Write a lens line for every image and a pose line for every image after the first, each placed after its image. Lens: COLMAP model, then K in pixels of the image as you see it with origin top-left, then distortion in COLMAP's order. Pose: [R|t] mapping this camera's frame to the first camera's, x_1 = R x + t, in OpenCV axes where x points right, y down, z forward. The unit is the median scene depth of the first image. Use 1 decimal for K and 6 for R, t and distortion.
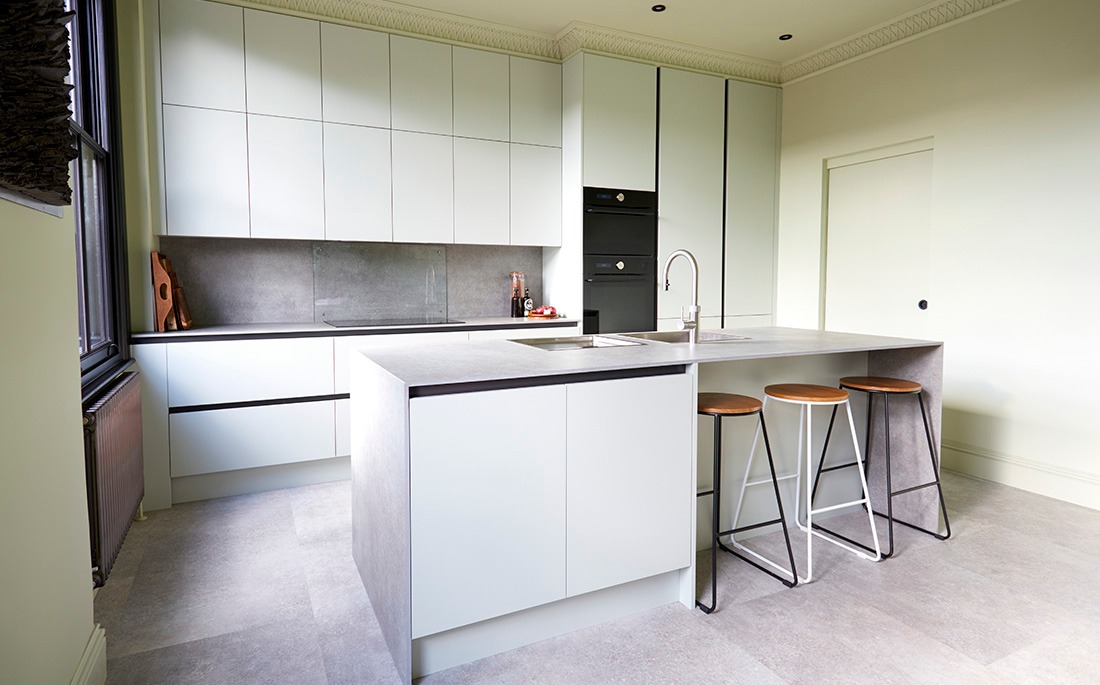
lens RADIAL K [[627.4, 0, 549.8], [0, 627.4, 312.3], [0, 0, 1]] dist [0.021620, -0.001839]
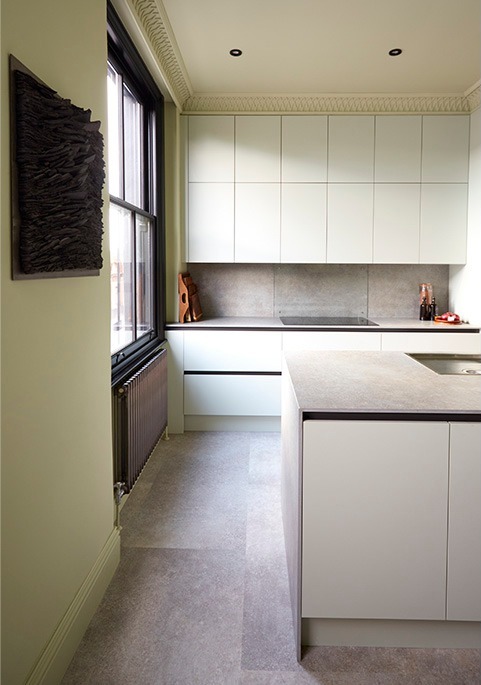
lens RADIAL K [[423.3, 0, 243.2], [0, 423.3, 278.7], [0, 0, 1]] dist [0.023360, -0.018297]
pose [[0.884134, 0.017457, -0.466907, 0.030635], [-0.030829, 0.999304, -0.021017, -0.064464], [0.466215, 0.032976, 0.884057, 0.108130]]
